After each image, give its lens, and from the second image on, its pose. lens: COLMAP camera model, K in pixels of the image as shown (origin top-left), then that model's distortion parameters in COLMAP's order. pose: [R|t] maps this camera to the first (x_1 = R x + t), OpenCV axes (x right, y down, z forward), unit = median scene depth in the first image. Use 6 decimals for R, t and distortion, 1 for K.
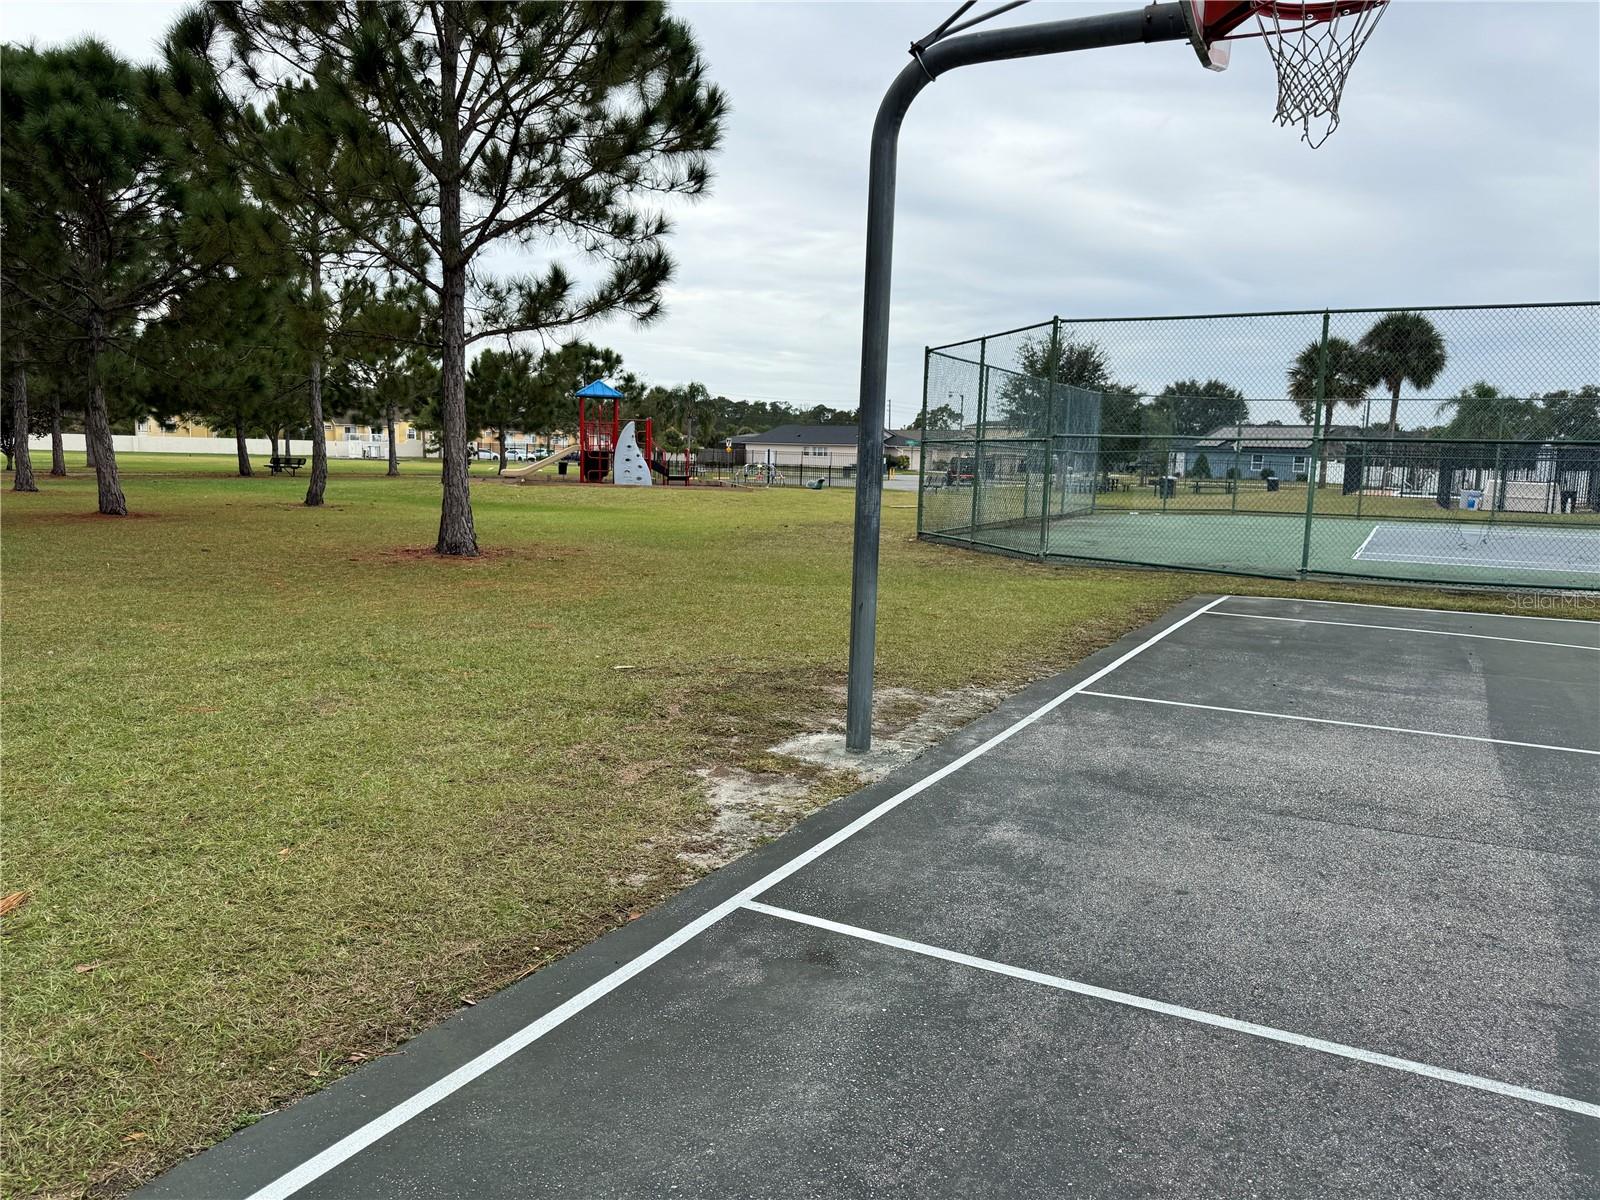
lens RADIAL K [[1135.6, 0, 795.1], [0, 1135.6, 602.3], [0, 0, 1]] dist [-0.002651, -0.004808]
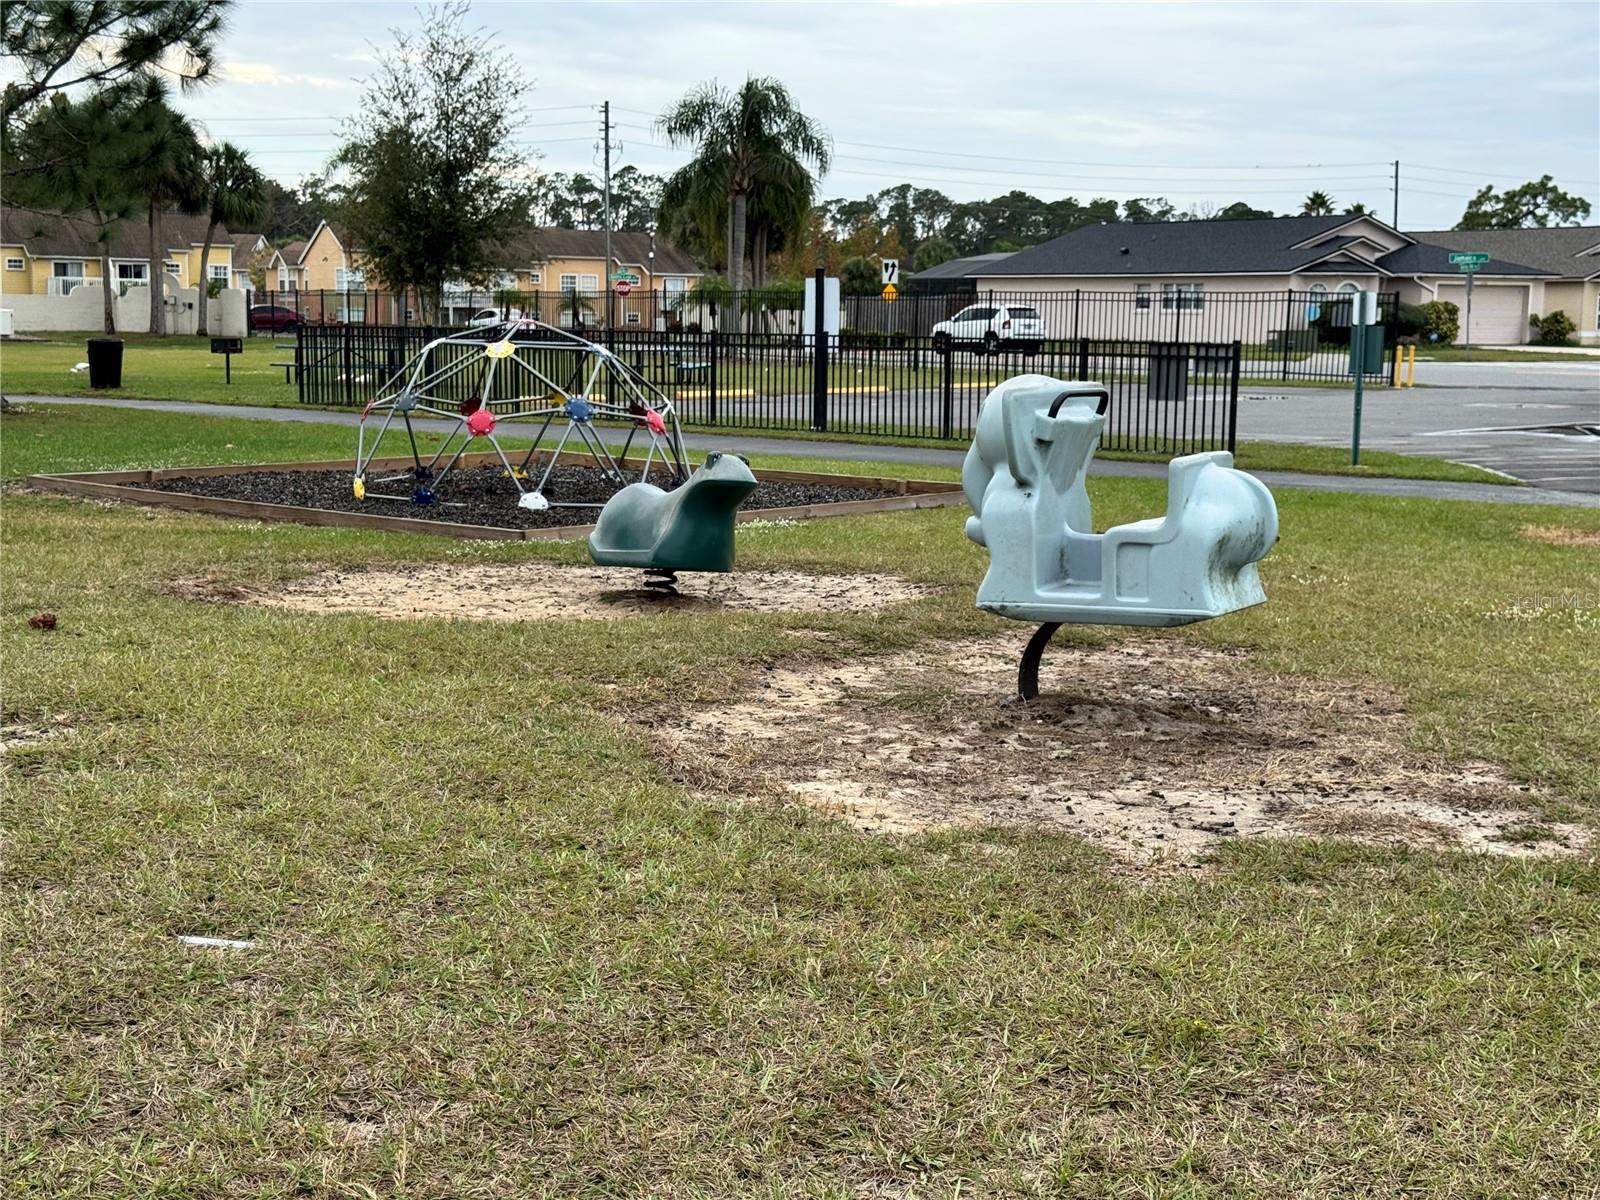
lens RADIAL K [[2194.7, 0, 800.0], [0, 2194.7, 600.0], [0, 0, 1]] dist [0.203942, -0.440560]
pose [[0.984474, 0.002558, -0.175512, 0.016939], [-0.003032, 0.999992, -0.002428, -0.027976], [0.175504, 0.002922, 0.984474, 0.230437]]
